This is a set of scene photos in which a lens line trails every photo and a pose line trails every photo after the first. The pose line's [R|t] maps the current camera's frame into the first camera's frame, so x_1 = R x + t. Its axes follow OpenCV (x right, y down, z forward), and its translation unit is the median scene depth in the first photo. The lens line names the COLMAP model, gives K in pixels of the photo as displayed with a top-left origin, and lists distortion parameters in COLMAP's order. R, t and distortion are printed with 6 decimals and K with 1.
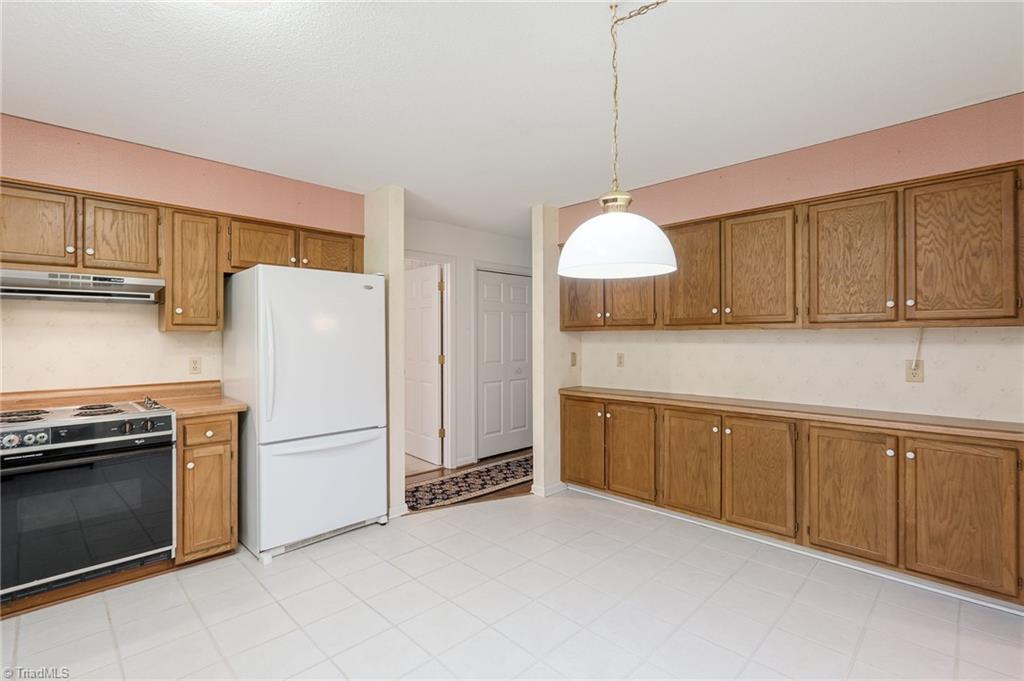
lens RADIAL K [[473.5, 0, 509.6], [0, 473.5, 340.3], [0, 0, 1]] dist [-0.024017, 0.001574]
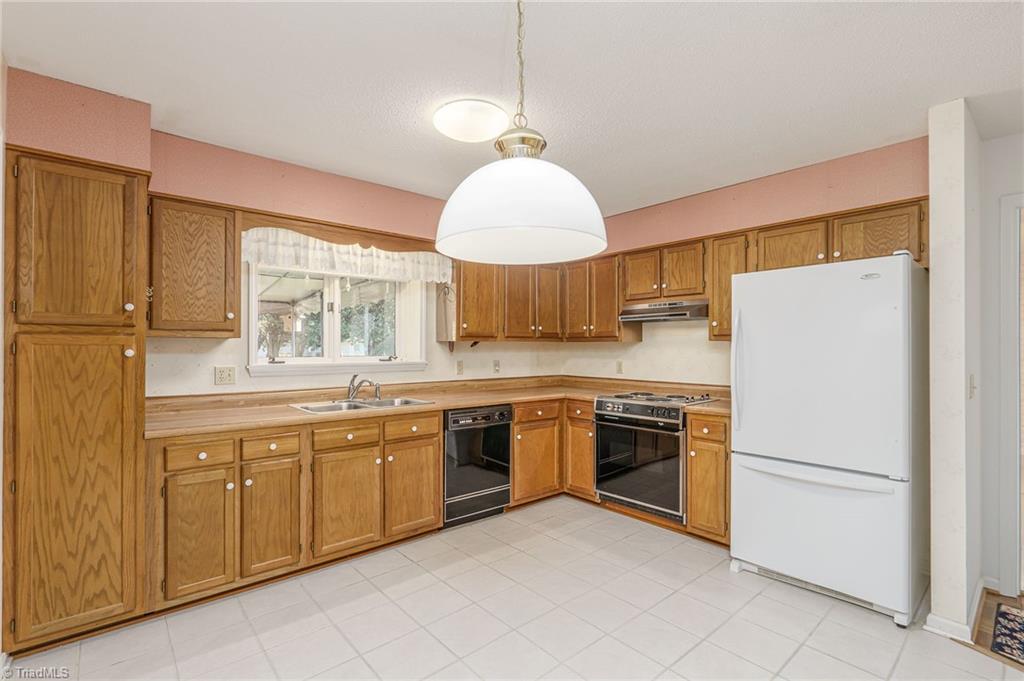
lens RADIAL K [[473.5, 0, 509.6], [0, 473.5, 342.2], [0, 0, 1]] dist [-0.024017, 0.001574]
pose [[-0.105638, -0.003331, -0.994399, 0.521125], [-0.001039, 0.999994, -0.003239, -0.012086], [0.994404, 0.000691, -0.105641, 0.605987]]
